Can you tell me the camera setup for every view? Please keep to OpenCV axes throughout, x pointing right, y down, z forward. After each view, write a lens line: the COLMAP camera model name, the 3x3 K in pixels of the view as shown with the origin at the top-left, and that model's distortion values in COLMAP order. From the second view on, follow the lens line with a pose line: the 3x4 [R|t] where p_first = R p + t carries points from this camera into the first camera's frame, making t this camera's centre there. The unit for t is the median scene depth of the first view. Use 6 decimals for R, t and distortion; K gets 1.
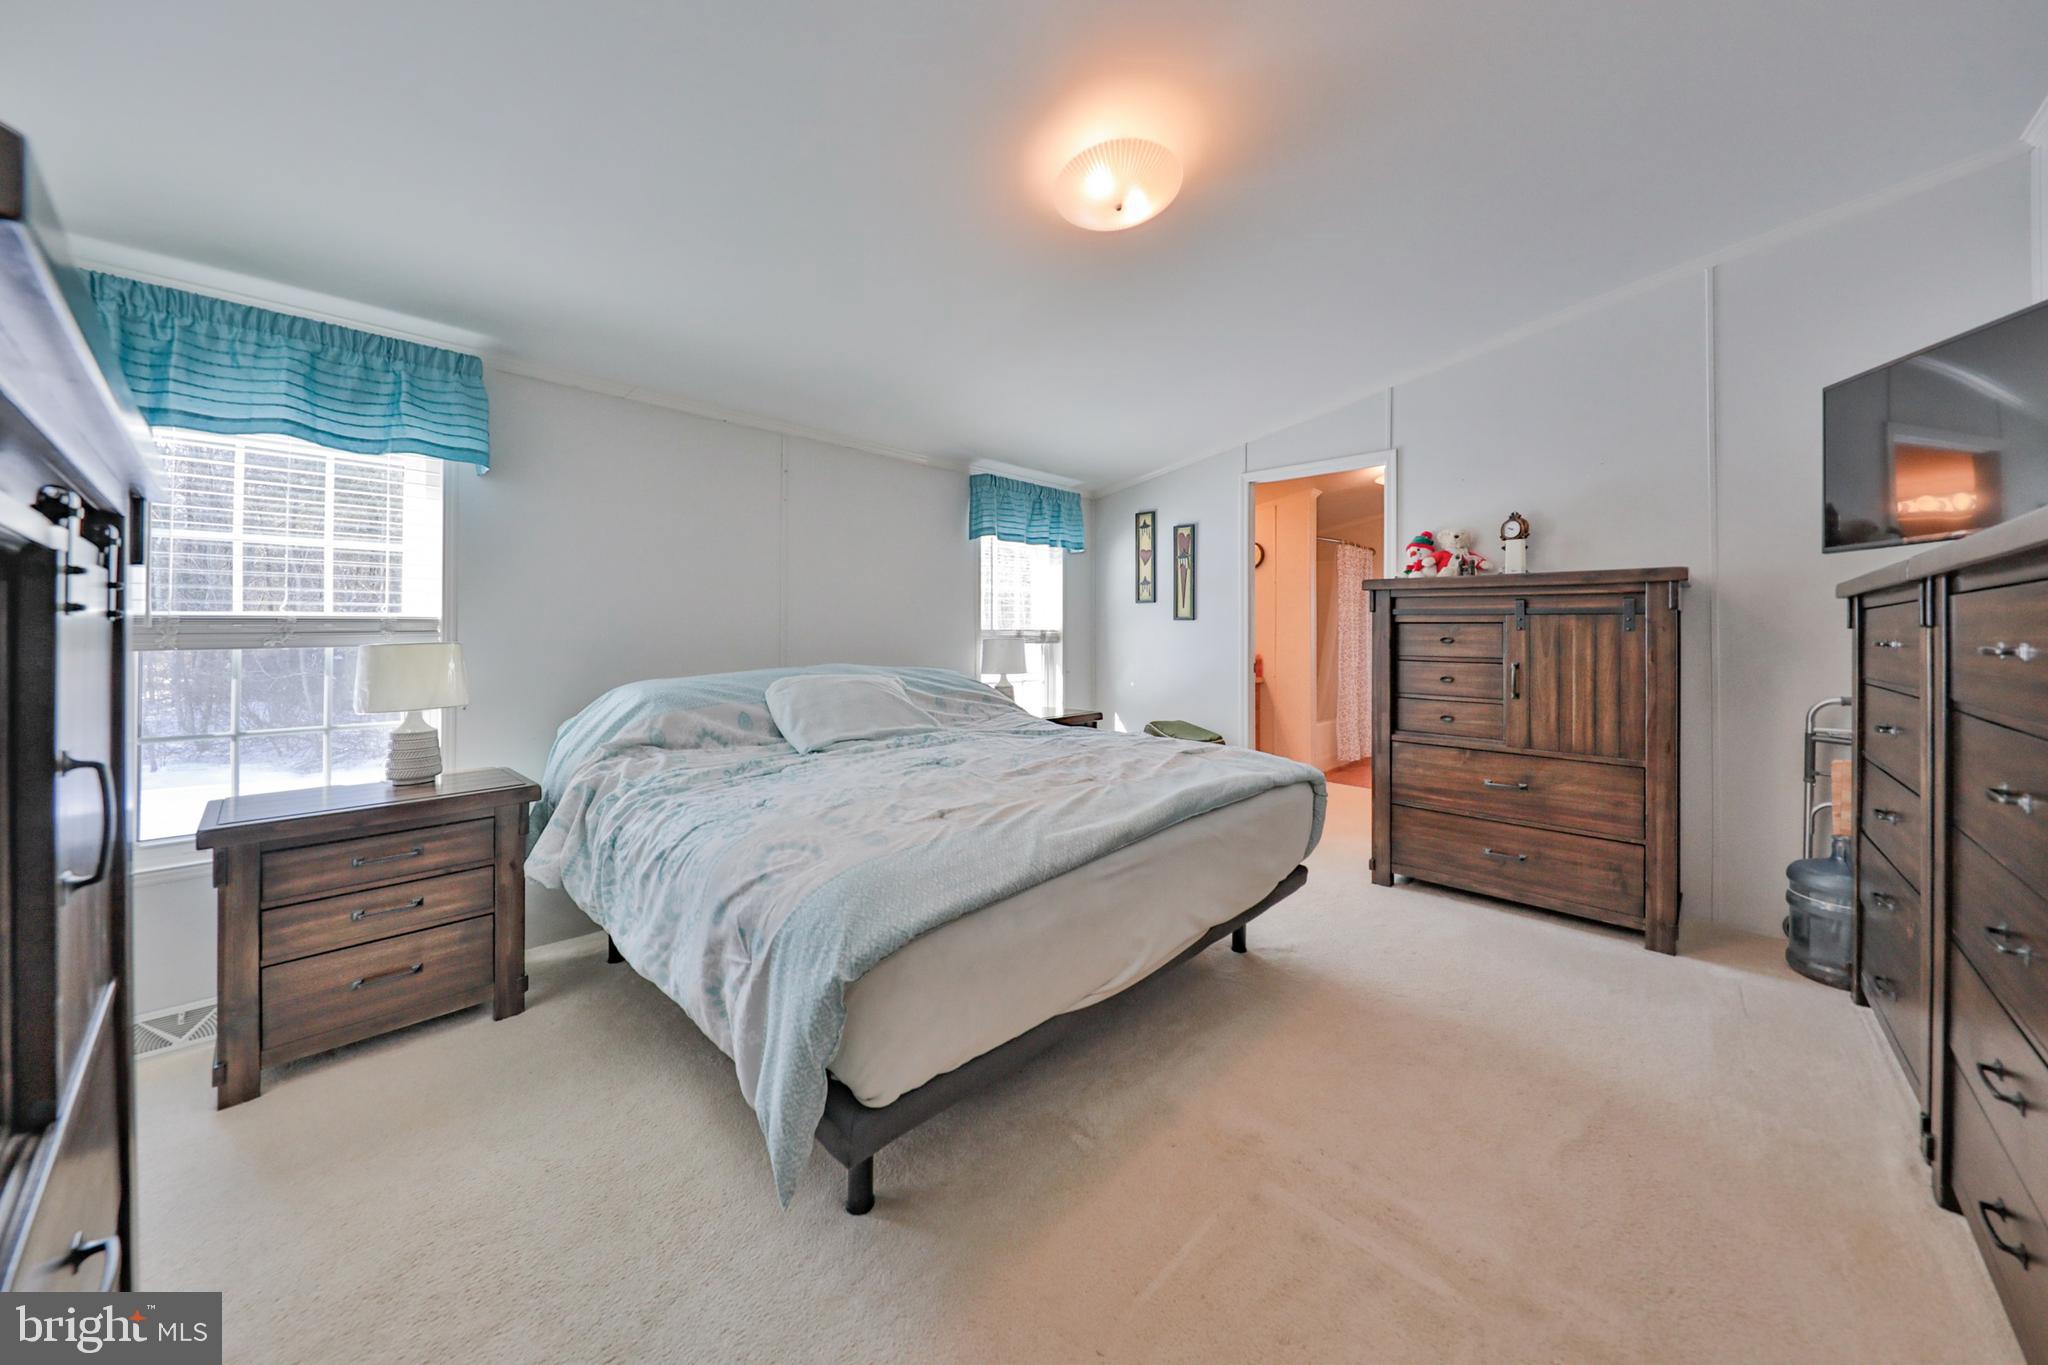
lens RADIAL K [[738.7, 0, 1052.5], [0, 738.7, 668.2], [0, 0, 1]] dist [-0.000037, -0.004036]
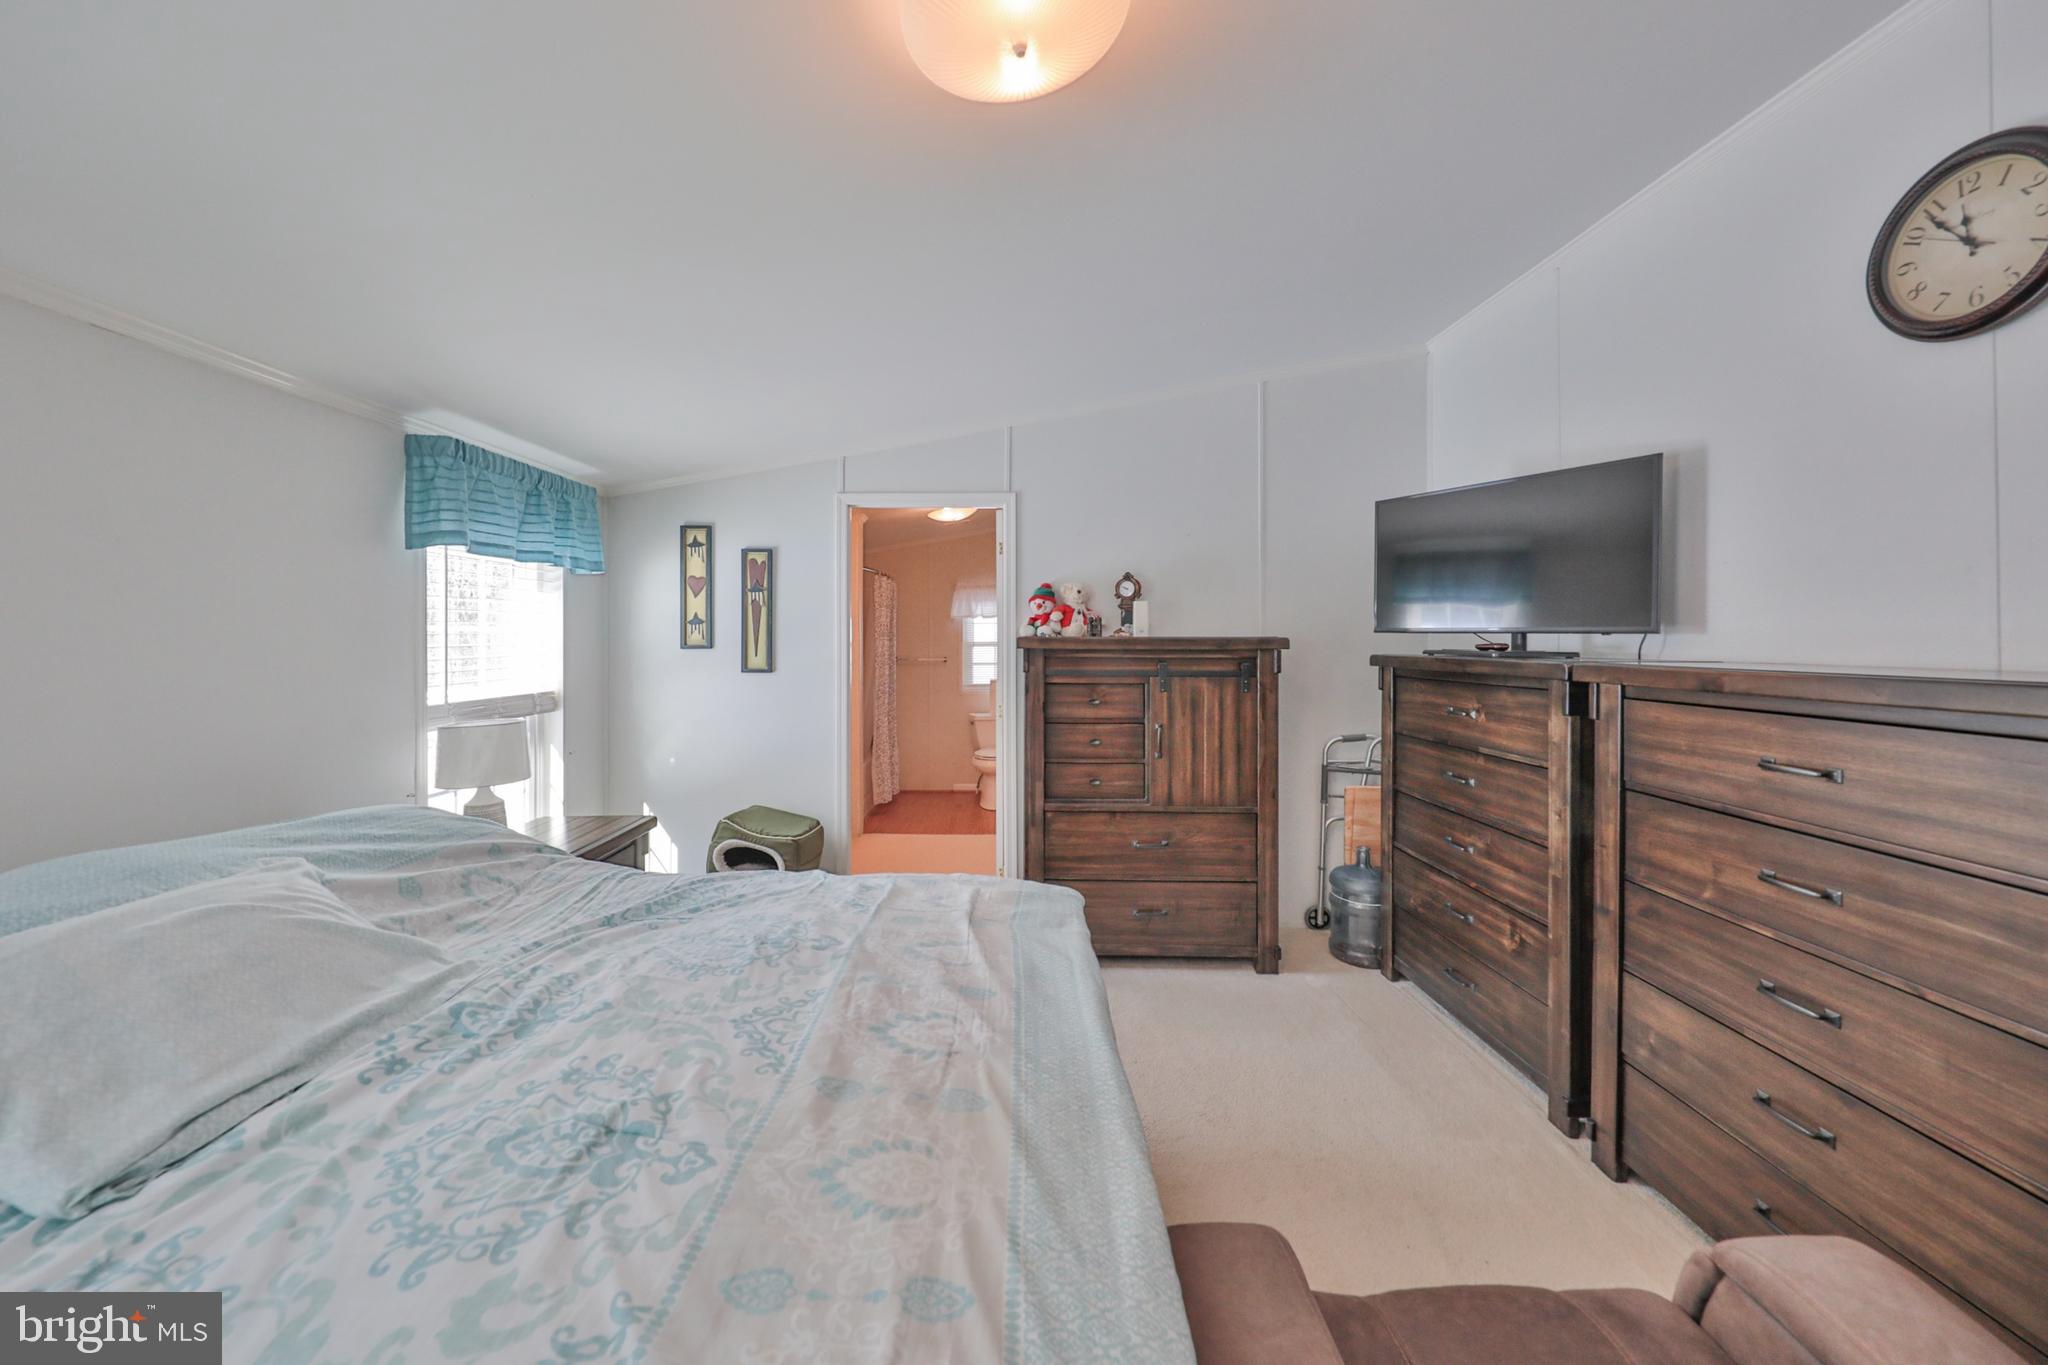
lens RADIAL K [[733.9, 0, 1024.0], [0, 733.9, 650.3], [0, 0, 1]] dist [0.014324, -0.007581]
pose [[0.734454, -0.014076, 0.678512, -0.177118], [0.033126, 0.999337, -0.015125, -0.089252], [-0.677849, 0.033585, 0.734434, 0.338849]]
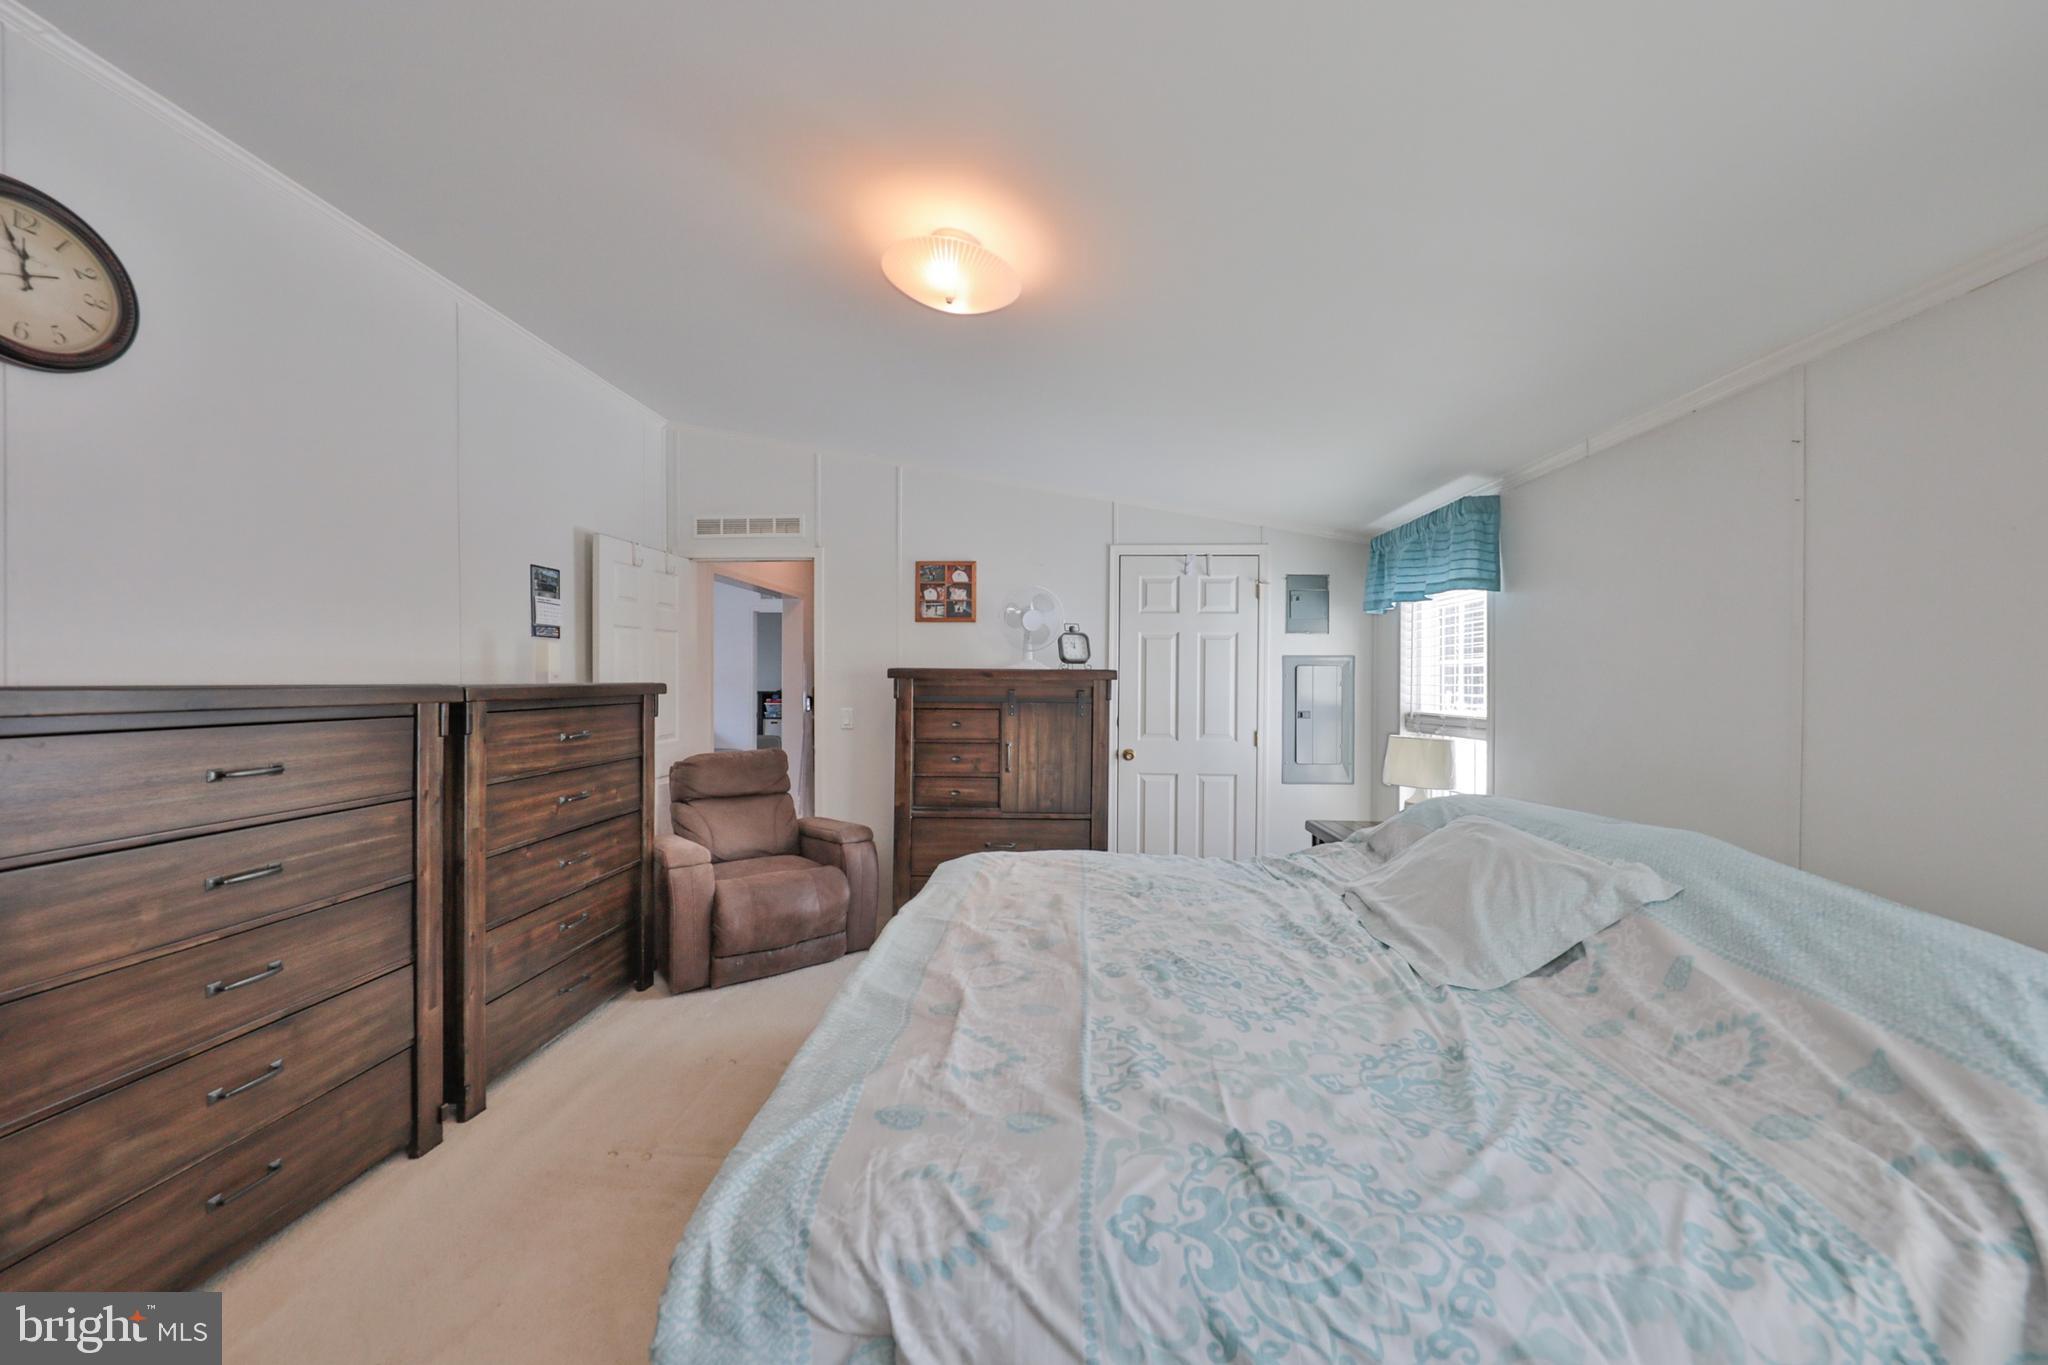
lens RADIAL K [[679.9, 0, 1024.0], [0, 679.9, 682.5], [0, 0, 1]] dist [-0.000329, -0.003037]
pose [[-0.789191, -0.008770, -0.614085, 0.392879], [-0.032368, 0.999102, 0.027329, -0.101529], [0.613294, 0.041445, -0.788766, 1.124112]]
